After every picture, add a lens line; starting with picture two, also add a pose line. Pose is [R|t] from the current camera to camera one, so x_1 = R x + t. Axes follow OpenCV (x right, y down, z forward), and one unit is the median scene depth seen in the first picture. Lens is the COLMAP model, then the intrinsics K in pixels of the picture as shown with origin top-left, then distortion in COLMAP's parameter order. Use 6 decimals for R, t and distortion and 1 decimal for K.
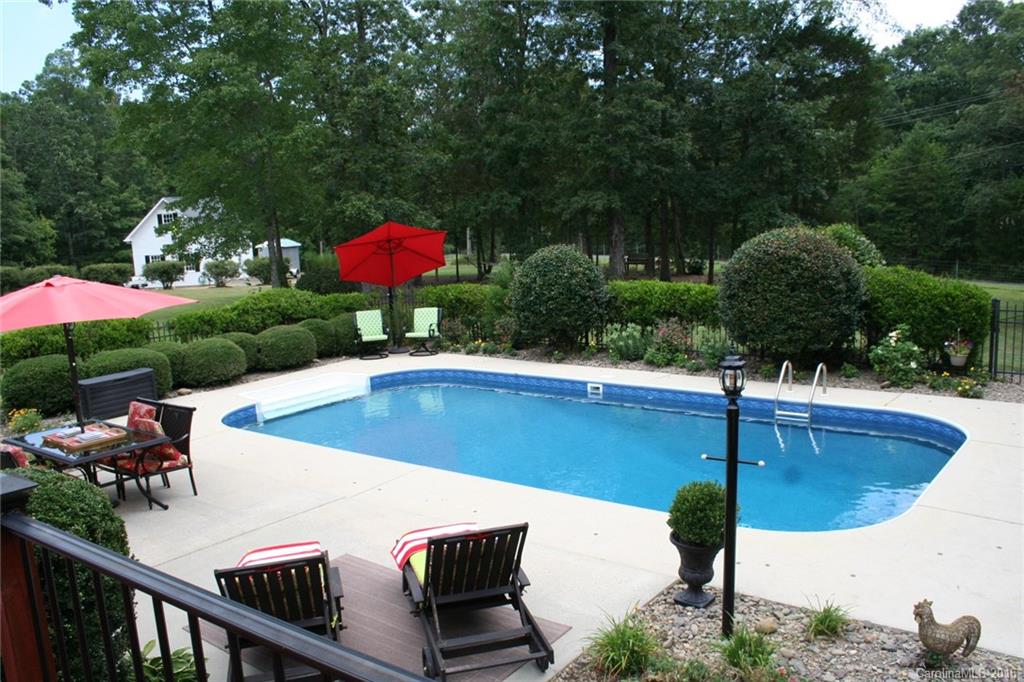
lens RADIAL K [[850.3, 0, 506.9], [0, 850.3, 360.5], [0, 0, 1]] dist [-0.130815, 0.095149]
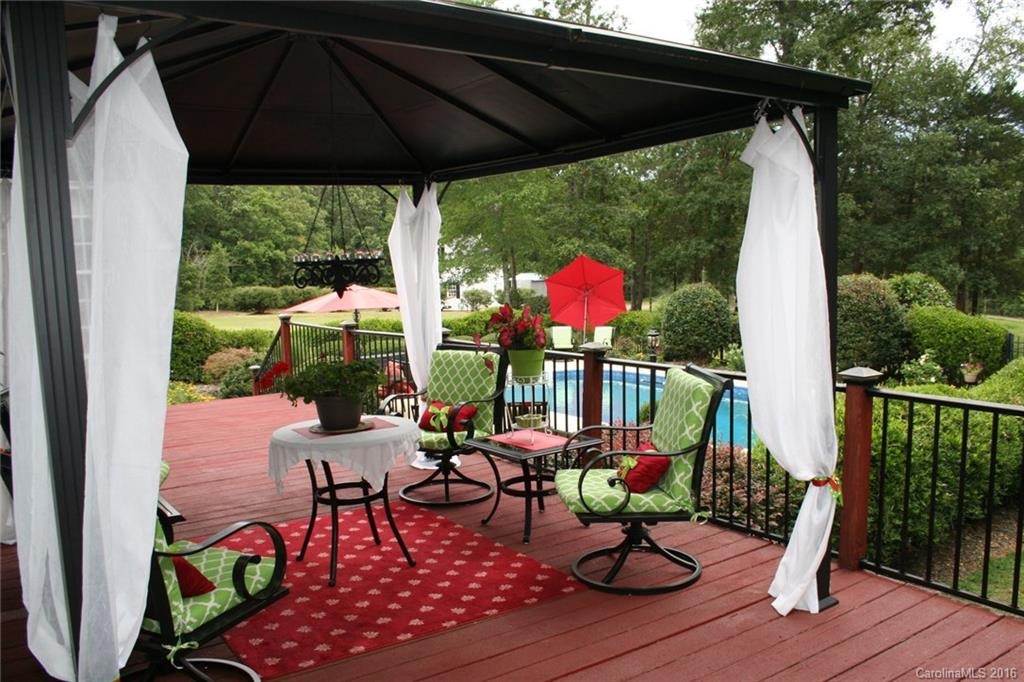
lens RADIAL K [[850.3, 0, 511.5], [0, 850.3, 342.4], [0, 0, 1]] dist [-0.130815, 0.095149]
pose [[0.954688, 0.054879, -0.292506, 0.125178], [-0.074369, 0.995662, -0.055923, 0.038027], [0.288168, 0.075143, 0.954627, -0.248071]]
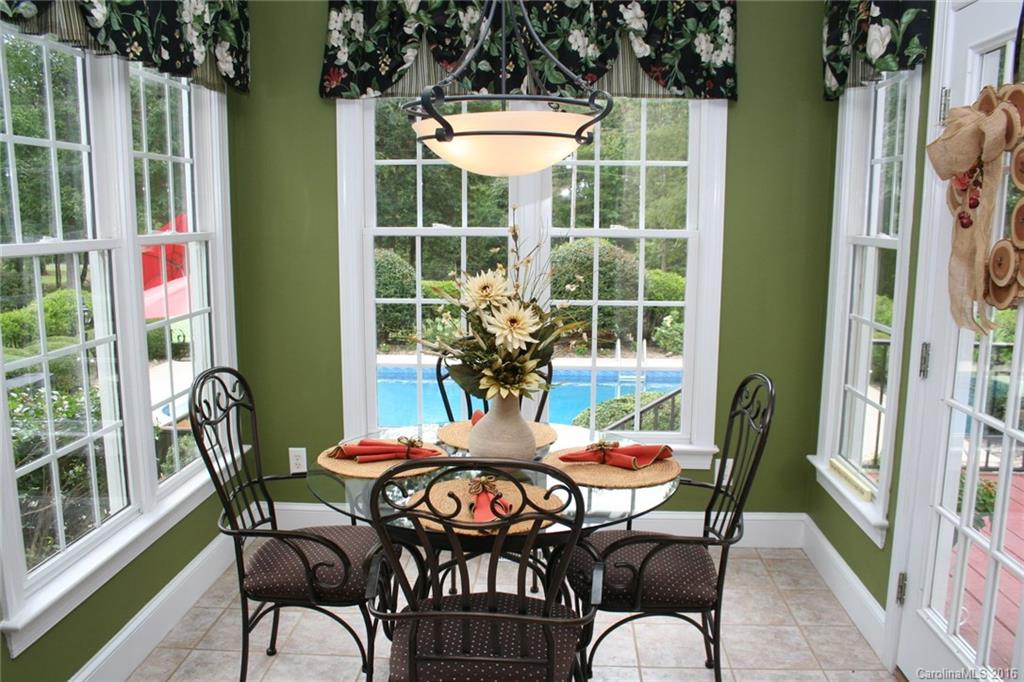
lens RADIAL K [[850.3, 0, 512.4], [0, 850.3, 344.2], [0, 0, 1]] dist [-0.130815, 0.095149]
pose [[0.822692, -0.035075, 0.567405, -0.310227], [0.052746, 0.998499, -0.014753, 0.010610], [-0.566035, 0.042066, 0.823307, -0.010618]]
